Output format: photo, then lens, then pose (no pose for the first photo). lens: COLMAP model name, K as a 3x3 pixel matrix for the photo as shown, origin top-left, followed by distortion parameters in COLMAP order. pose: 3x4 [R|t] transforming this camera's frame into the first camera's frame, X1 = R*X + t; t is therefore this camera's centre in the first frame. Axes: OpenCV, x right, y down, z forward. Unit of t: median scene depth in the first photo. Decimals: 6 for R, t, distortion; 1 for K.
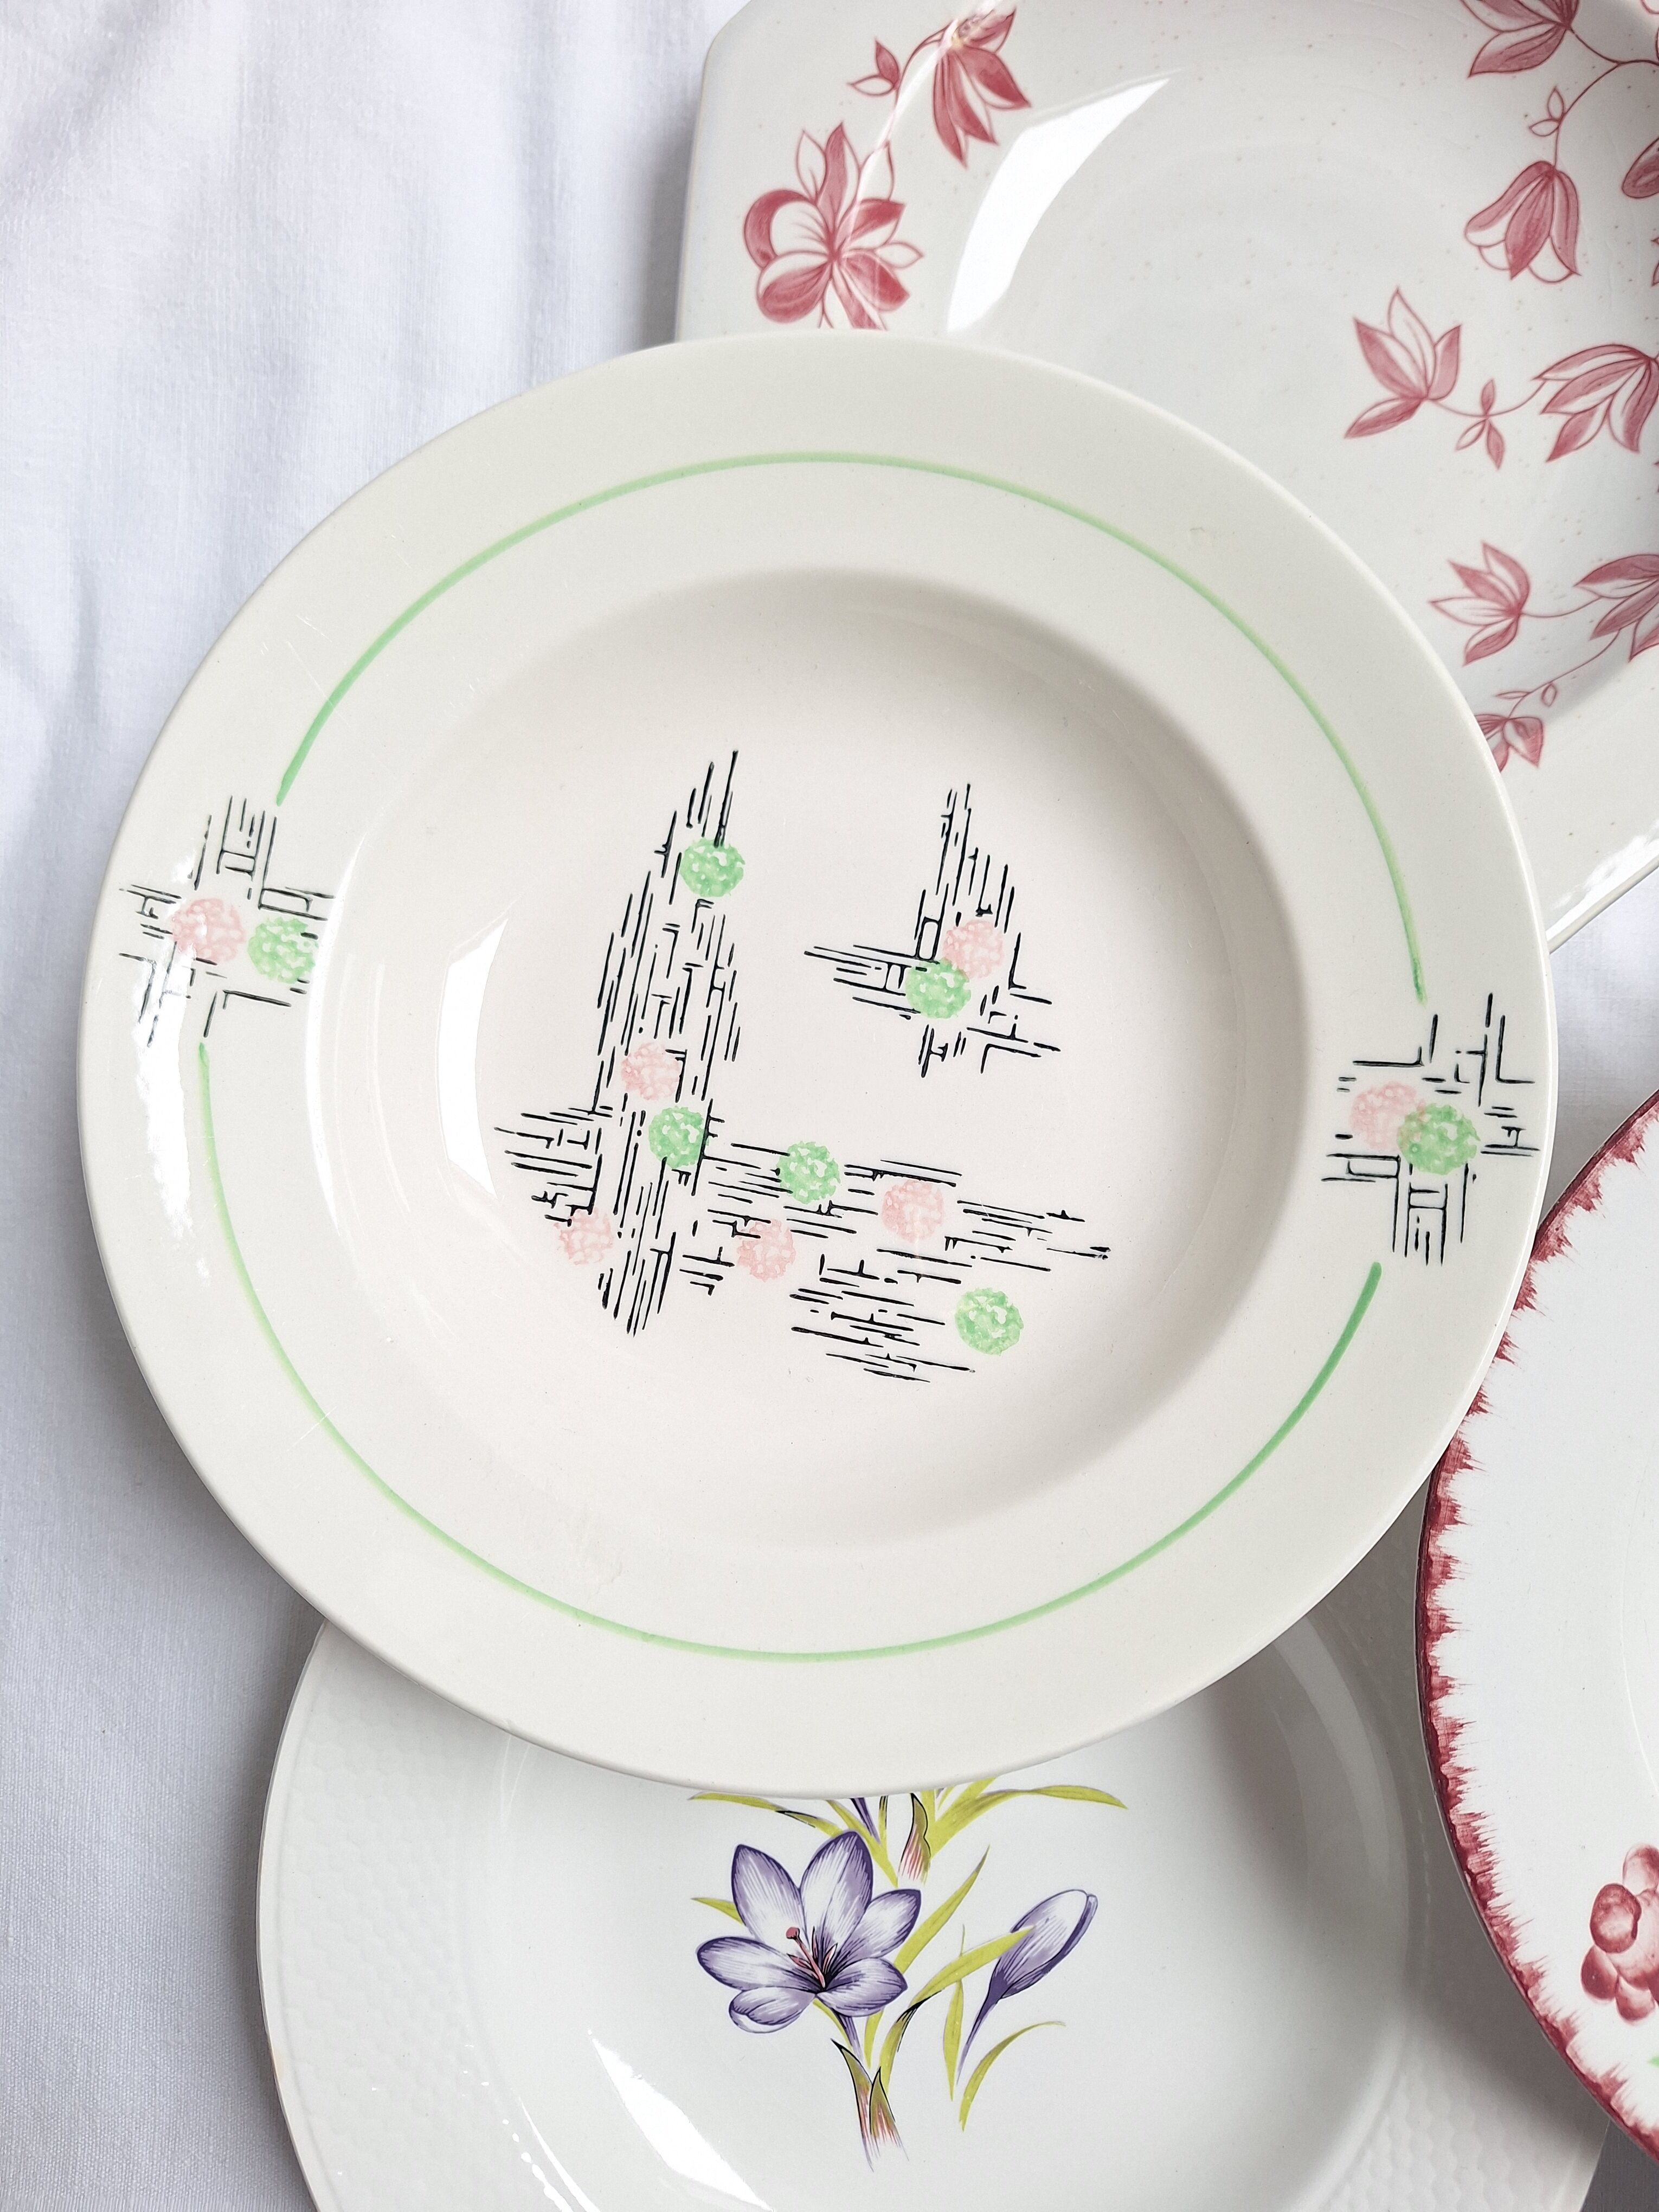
lens RADIAL K [[1493.9, 0, 815.2], [0, 1493.9, 1116.5], [0, 0, 1]] dist [0.091436, -0.123020]
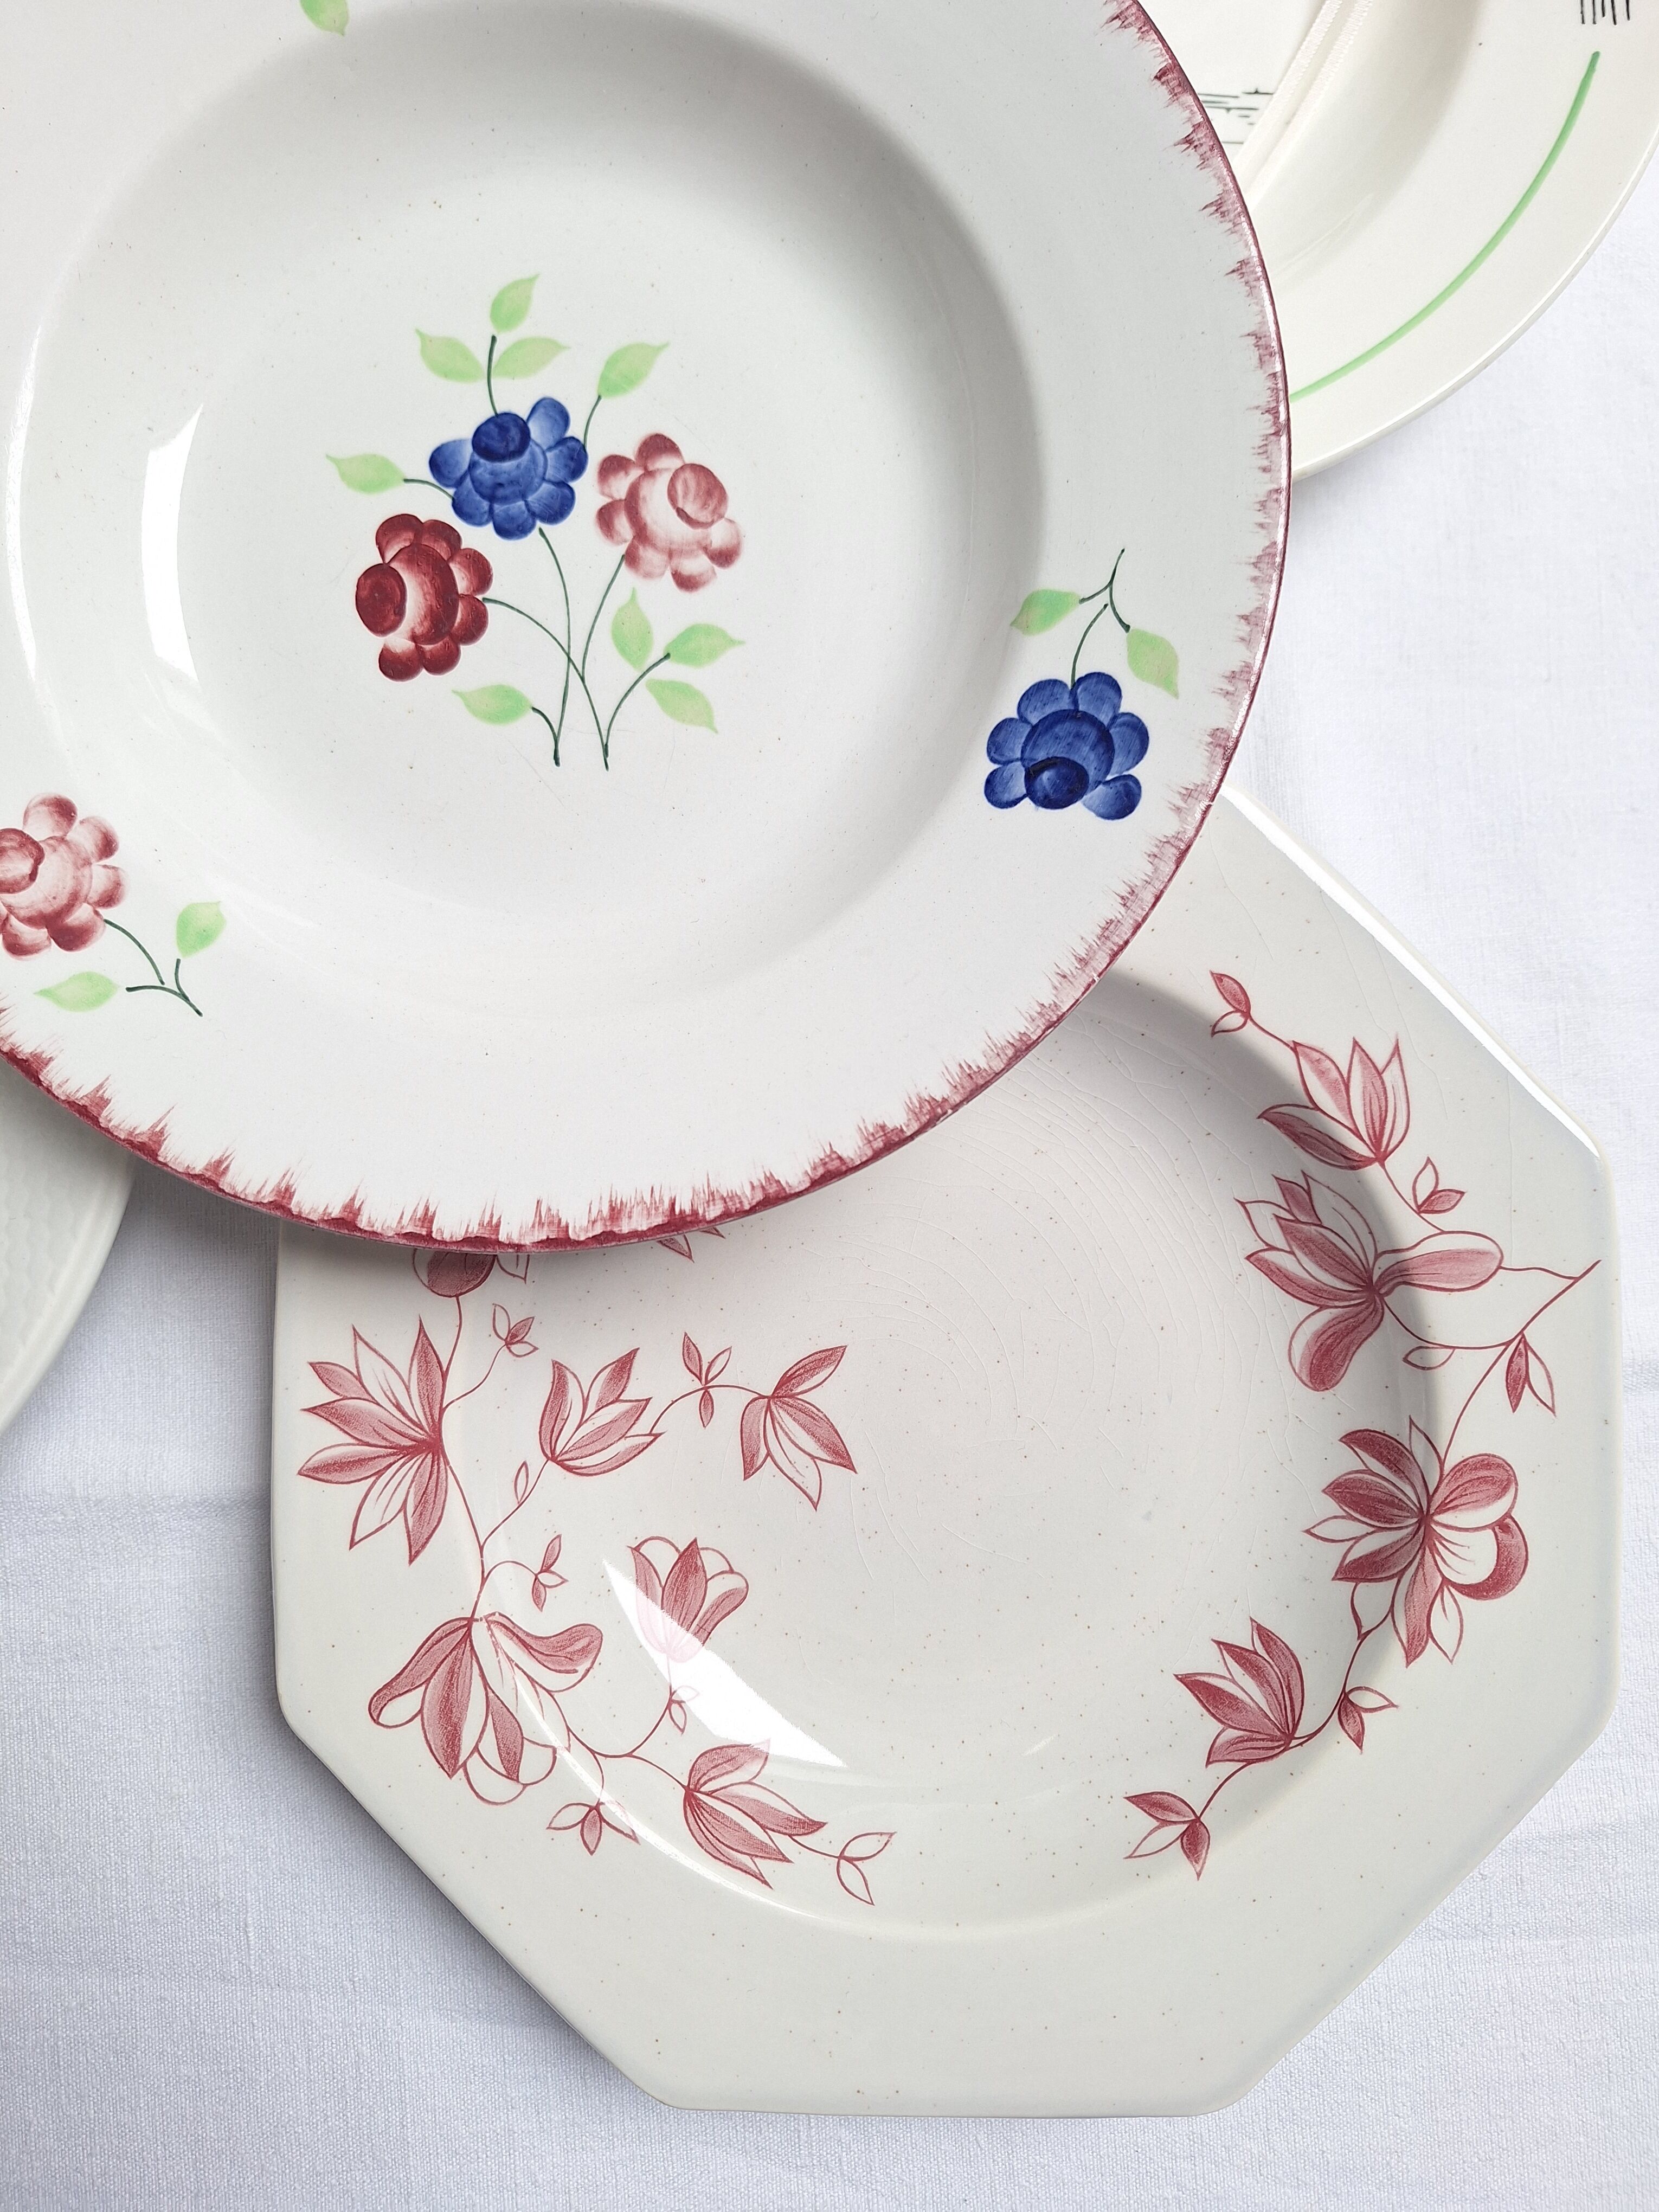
lens RADIAL K [[1523.5, 0, 829.8], [0, 1523.5, 1138.8], [0, 0, 1]] dist [0.088329, -0.151979]
pose [[0.995918, -0.078974, 0.043705, 0.902074], [0.078825, 0.996875, 0.005128, 0.675107], [-0.043973, -0.001662, 0.999031, -0.005956]]
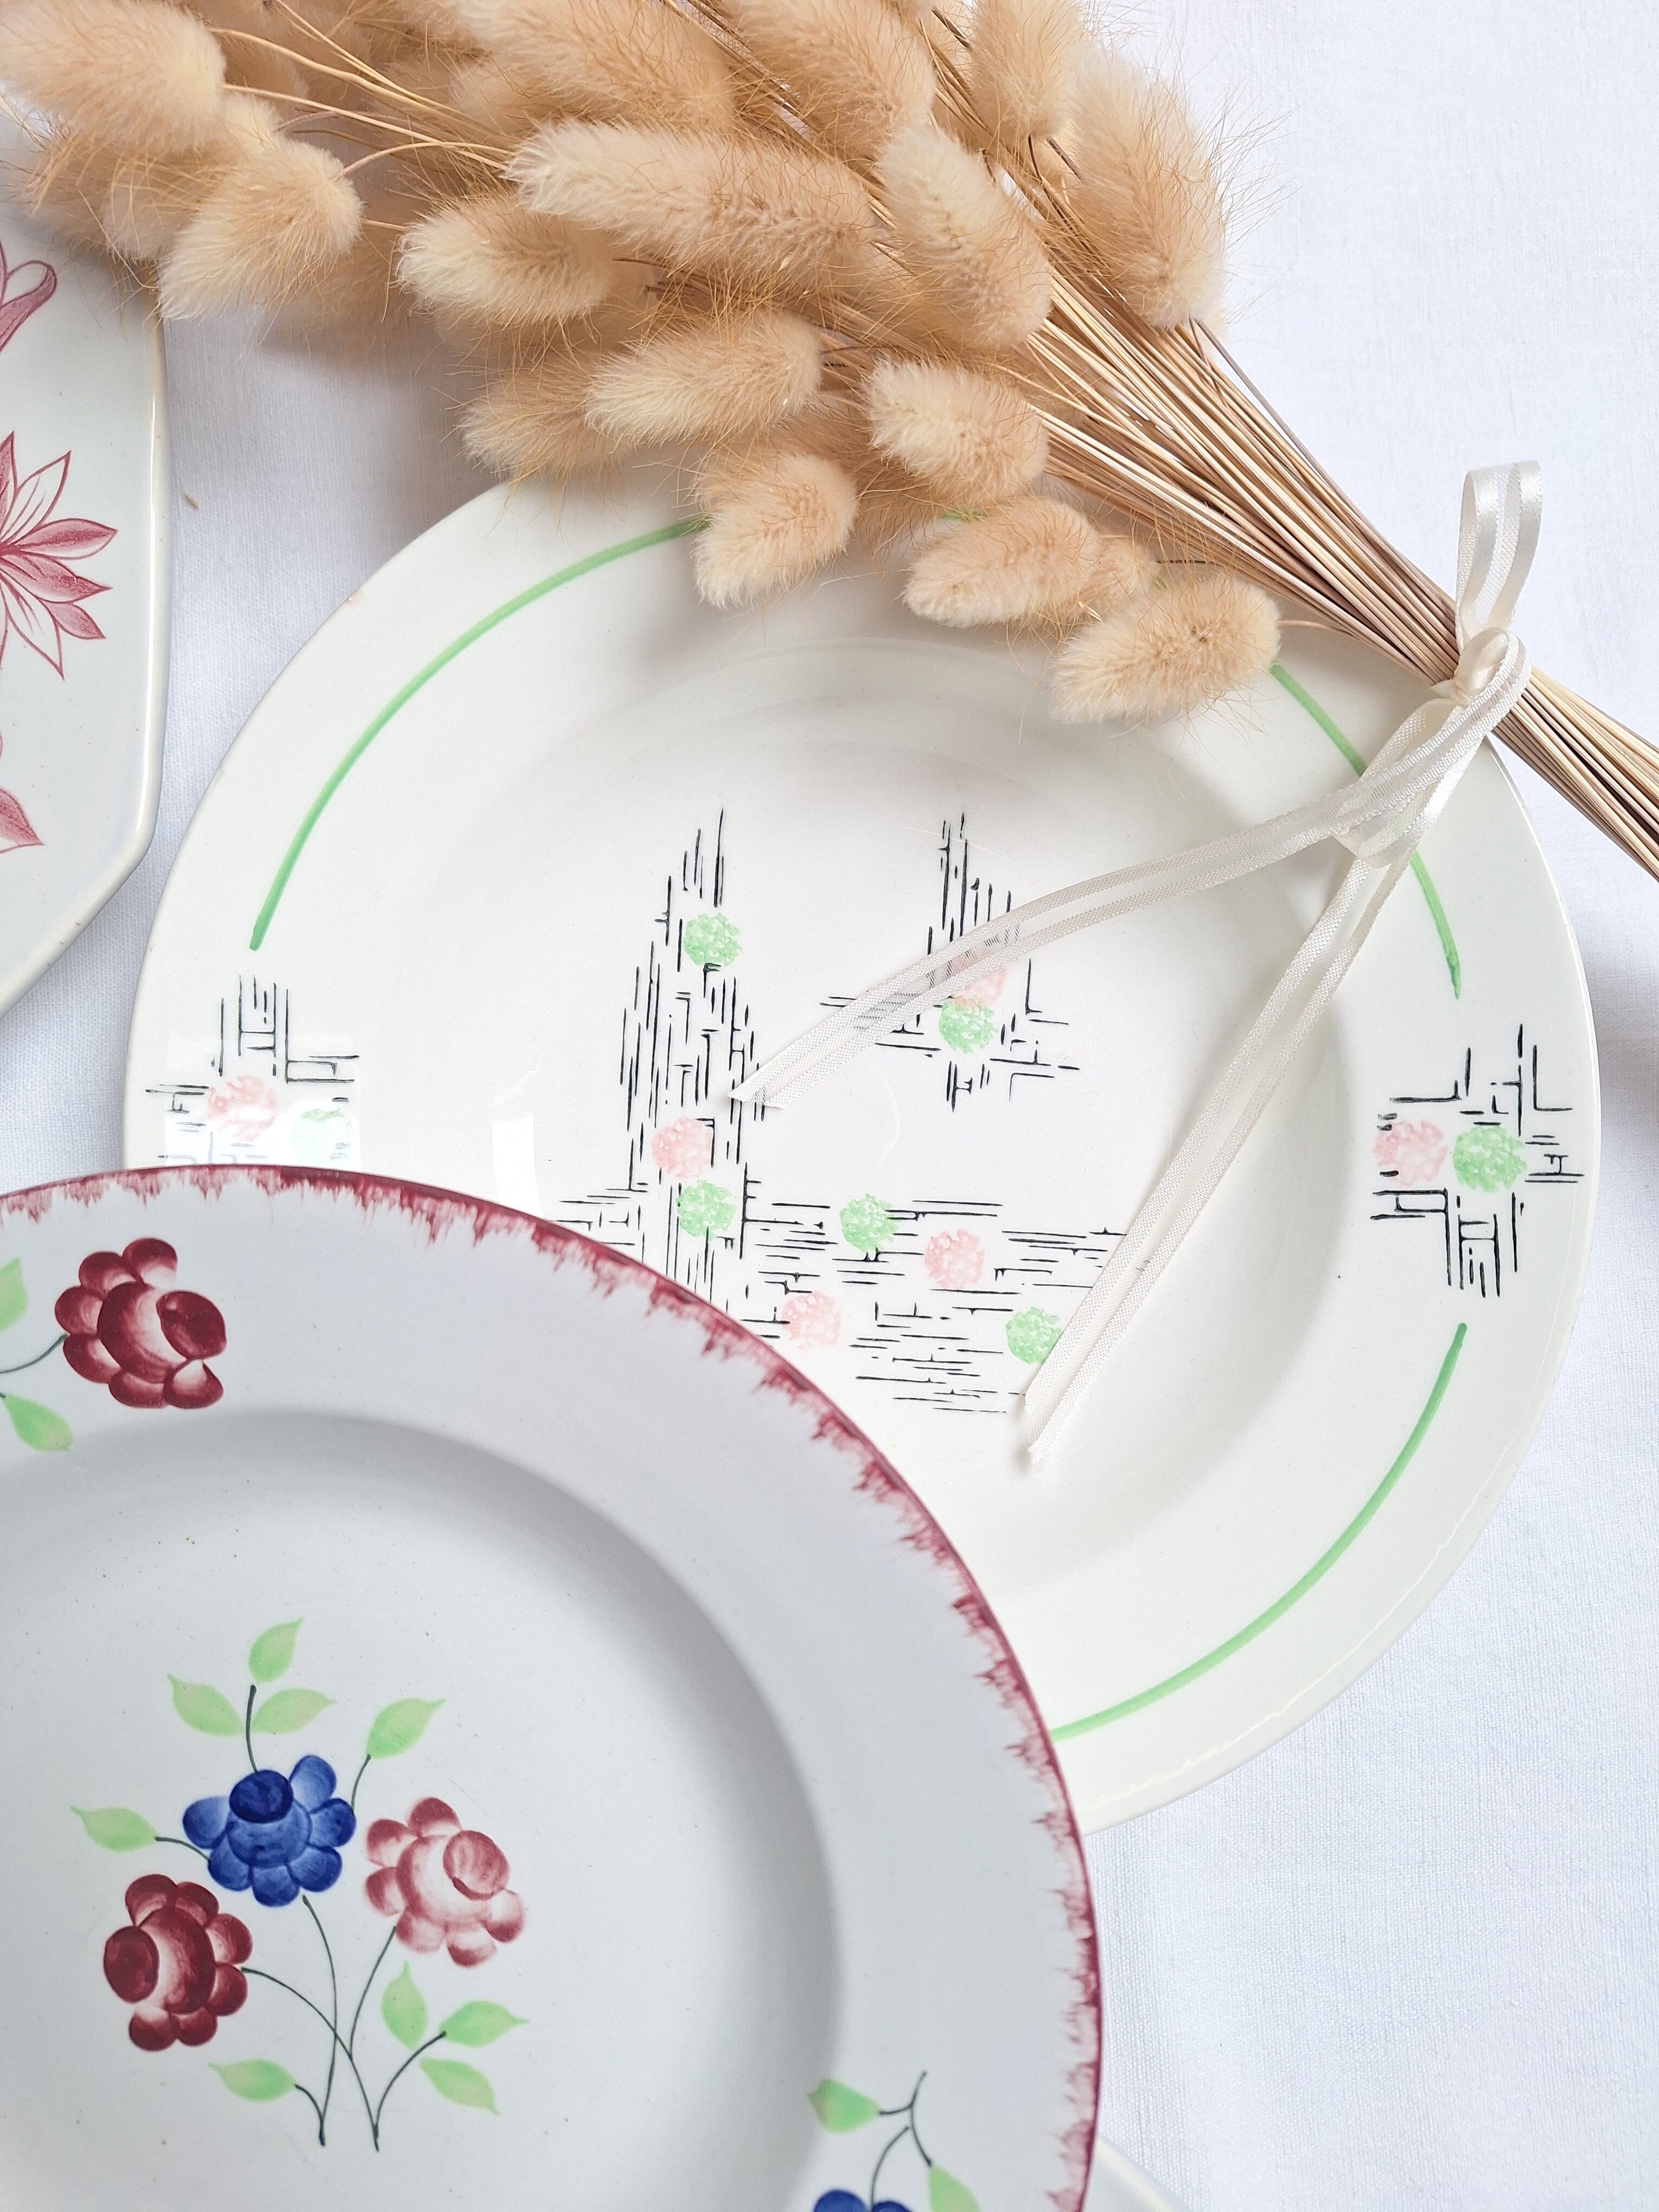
lens RADIAL K [[1498.2, 0, 829.5], [0, 1498.2, 1106.0], [0, 0, 1]] dist [0.082553, -0.124608]
pose [[0.995168, -0.079409, 0.057755, 1.077756], [0.079734, 0.996811, -0.003347, -0.136091], [-0.057305, 0.007936, 0.998325, 0.080591]]
